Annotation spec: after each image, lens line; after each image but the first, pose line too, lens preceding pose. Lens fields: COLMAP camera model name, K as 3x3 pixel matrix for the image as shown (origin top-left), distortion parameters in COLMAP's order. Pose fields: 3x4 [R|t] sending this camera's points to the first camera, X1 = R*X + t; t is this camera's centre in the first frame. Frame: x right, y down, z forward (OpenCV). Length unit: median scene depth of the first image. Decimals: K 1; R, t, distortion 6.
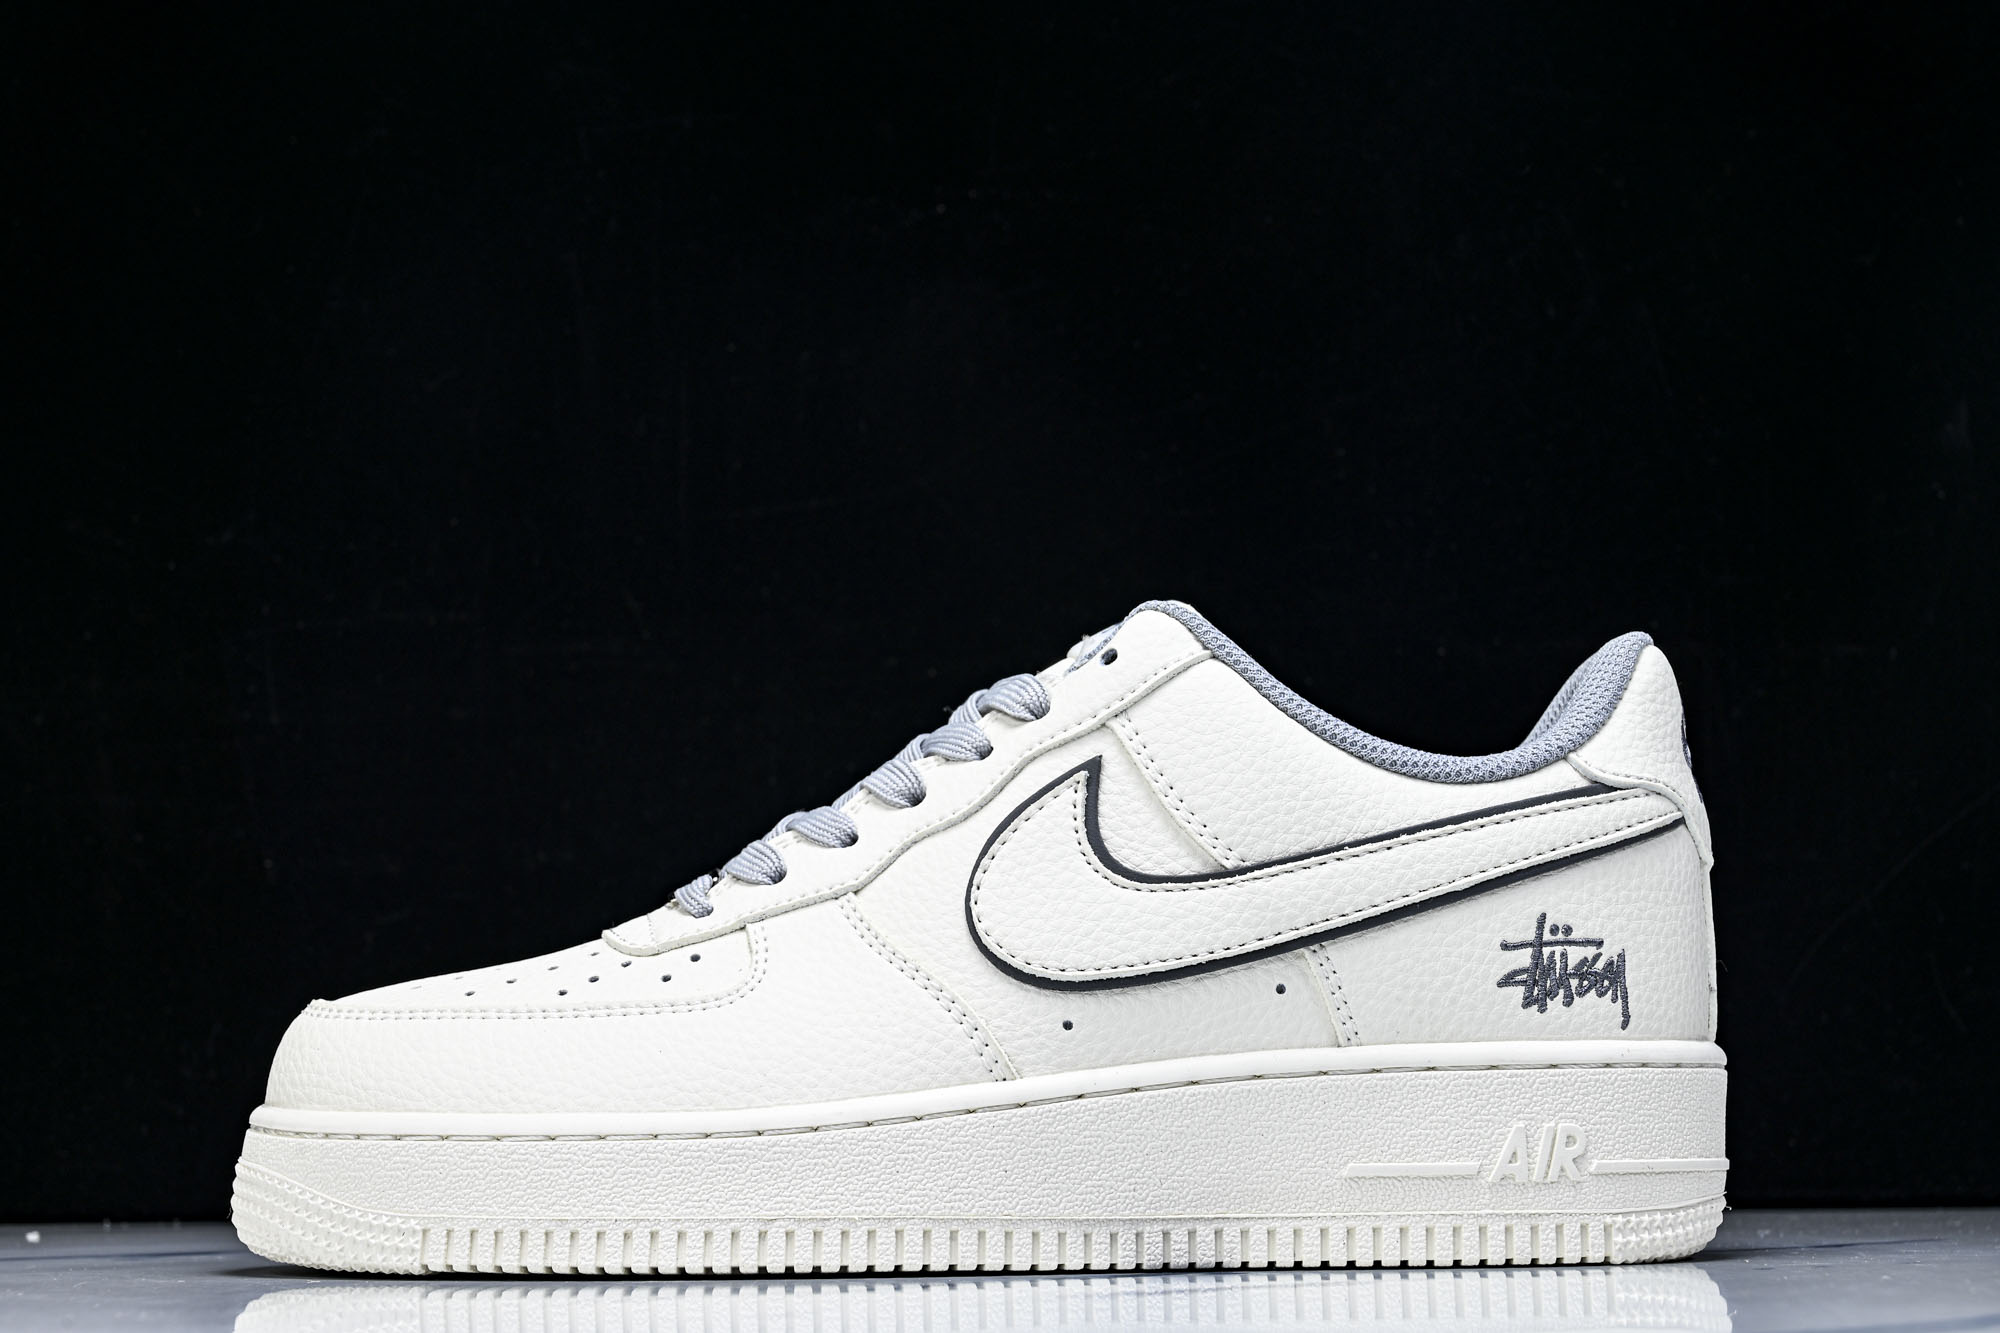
lens RADIAL K [[3071.2, 0, 1005.0], [0, 3071.2, 712.5], [0, 0, 1]] dist [0.005135, 0.036174]
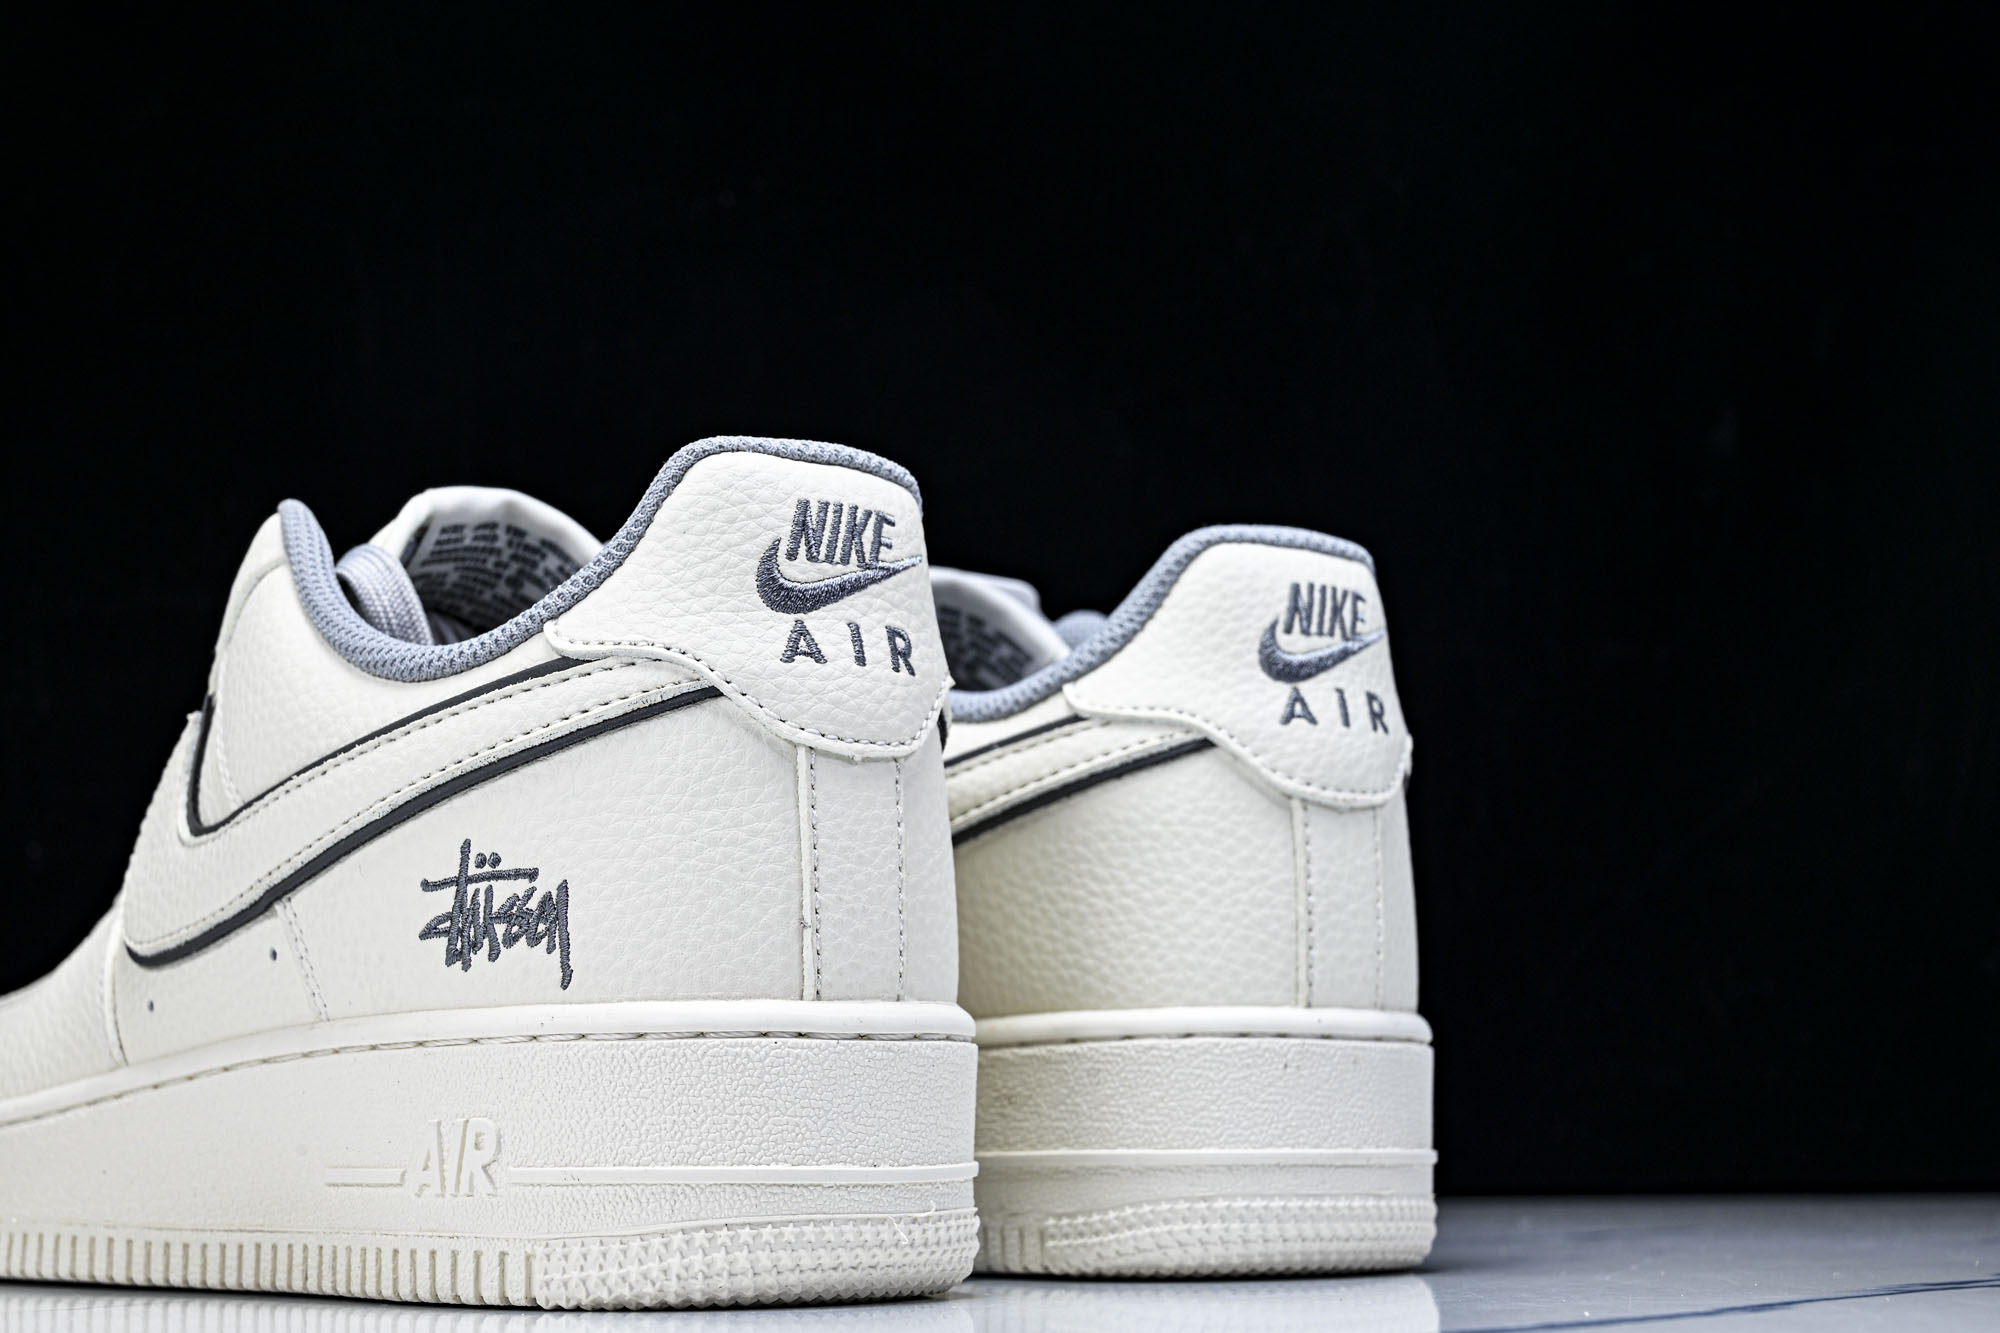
lens RADIAL K [[3071.2, 0, 1005.0], [0, 3071.2, 712.5], [0, 0, 1]] dist [0.005135, 0.036174]
pose [[0.627507, -0.093180, -0.773015, 0.847996], [0.112523, 0.993244, -0.028384, 0.070480], [0.770437, -0.069171, 0.633752, 0.622260]]
